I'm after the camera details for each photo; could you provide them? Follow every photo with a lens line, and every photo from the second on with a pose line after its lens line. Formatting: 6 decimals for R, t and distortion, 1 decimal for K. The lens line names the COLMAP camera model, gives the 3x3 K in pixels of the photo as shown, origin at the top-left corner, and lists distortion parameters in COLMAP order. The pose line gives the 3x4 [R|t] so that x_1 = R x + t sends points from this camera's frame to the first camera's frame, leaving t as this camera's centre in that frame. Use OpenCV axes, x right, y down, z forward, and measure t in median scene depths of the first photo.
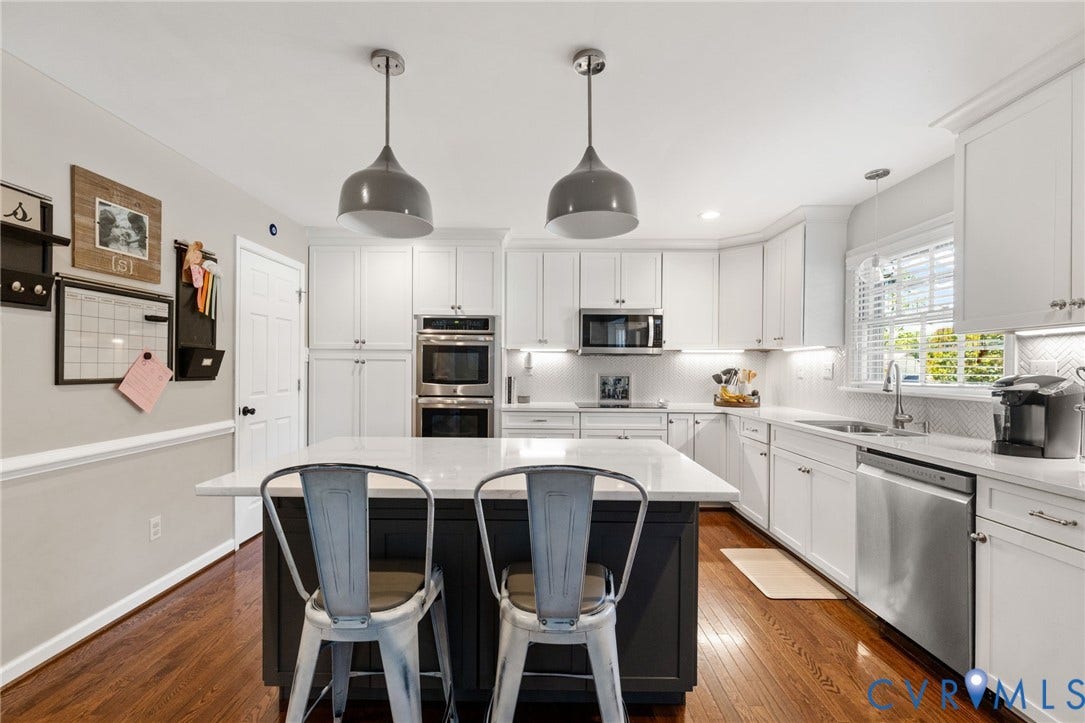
lens RADIAL K [[467.6, 0, 535.2], [0, 467.6, 370.7], [0, 0, 1]] dist [-0.002471, -0.000284]
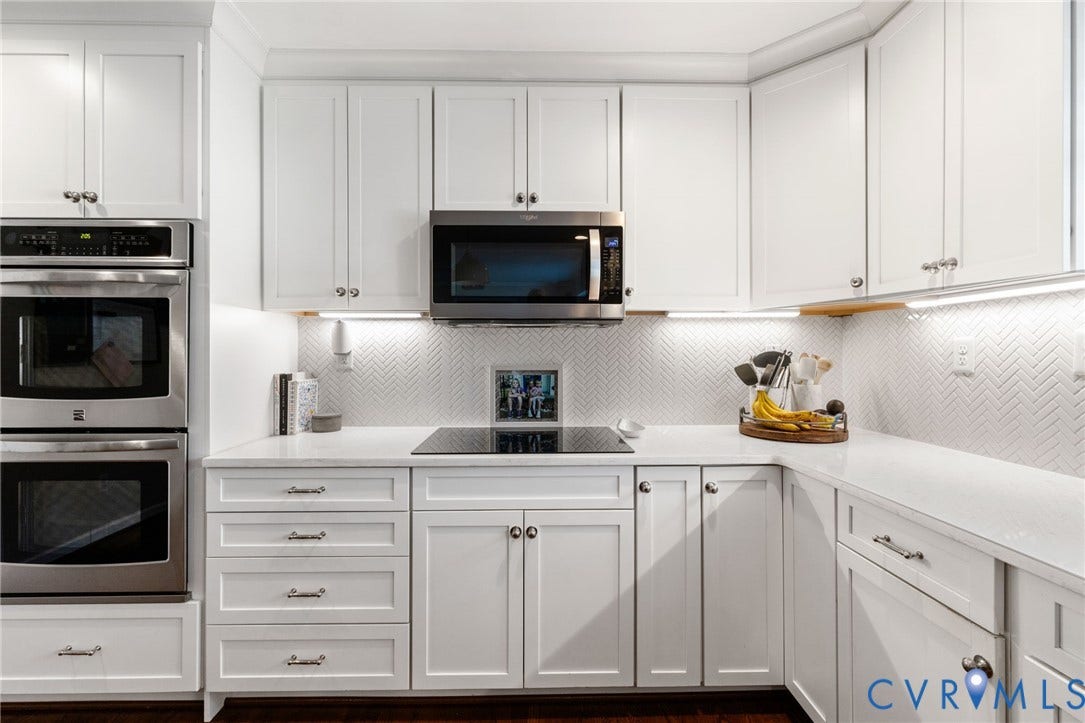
lens RADIAL K [[467.6, 0, 535.5], [0, 467.6, 351.9], [0, 0, 1]] dist [-0.002471, -0.000284]
pose [[0.999448, -0.008254, 0.032174, 0.182387], [0.008565, 0.999918, -0.009532, -0.002088], [-0.032093, 0.009802, 0.999437, 0.591021]]
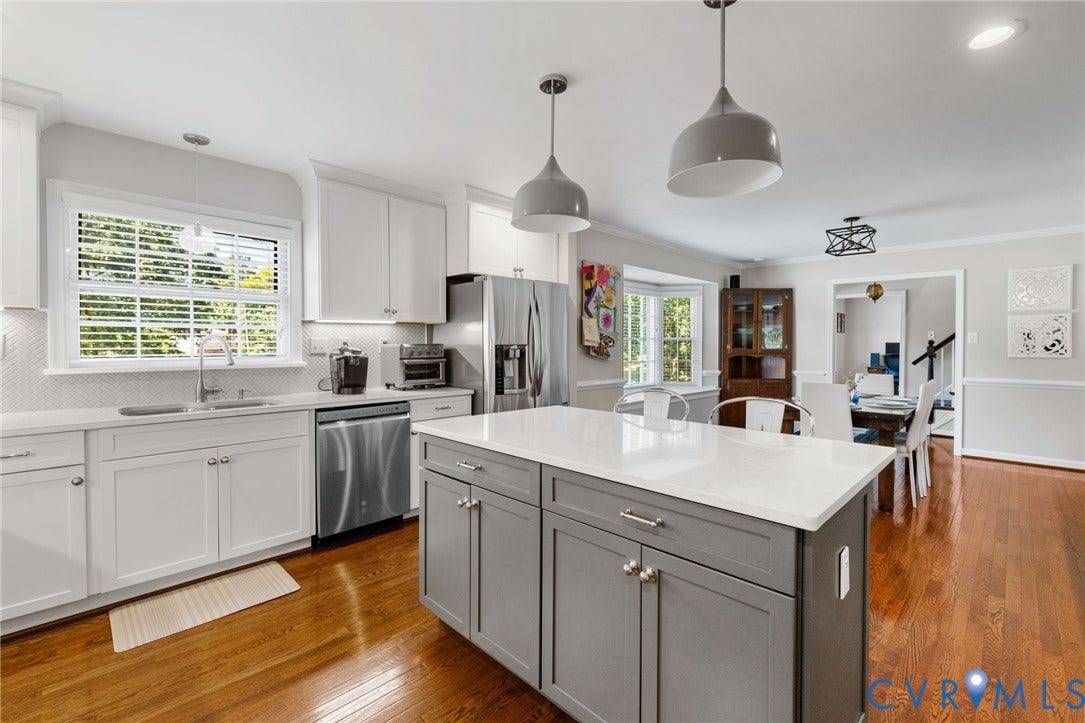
lens RADIAL K [[467.6, 0, 544.9], [0, 467.6, 351.9], [0, 0, 1]] dist [-0.002471, -0.000284]
pose [[-0.715393, -0.017522, 0.698502, -0.301418], [-0.000779, 0.999705, 0.024280, -0.006485], [-0.698722, 0.016826, -0.715196, 0.801999]]
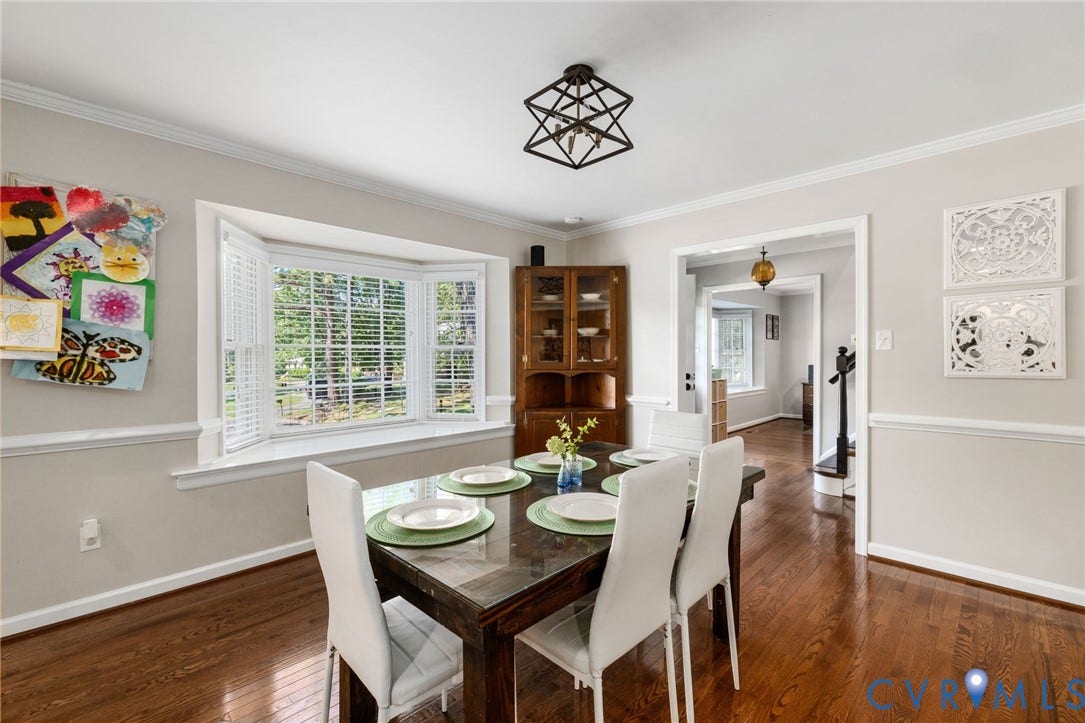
lens RADIAL K [[467.6, 0, 546.2], [0, 467.6, 362.9], [0, 0, 1]] dist [-0.002471, -0.000284]
pose [[-0.722902, -0.010860, 0.690866, -0.361928], [0.004984, 0.999769, 0.020931, 0.001649], [-0.690933, 0.018574, -0.722680, -0.063313]]
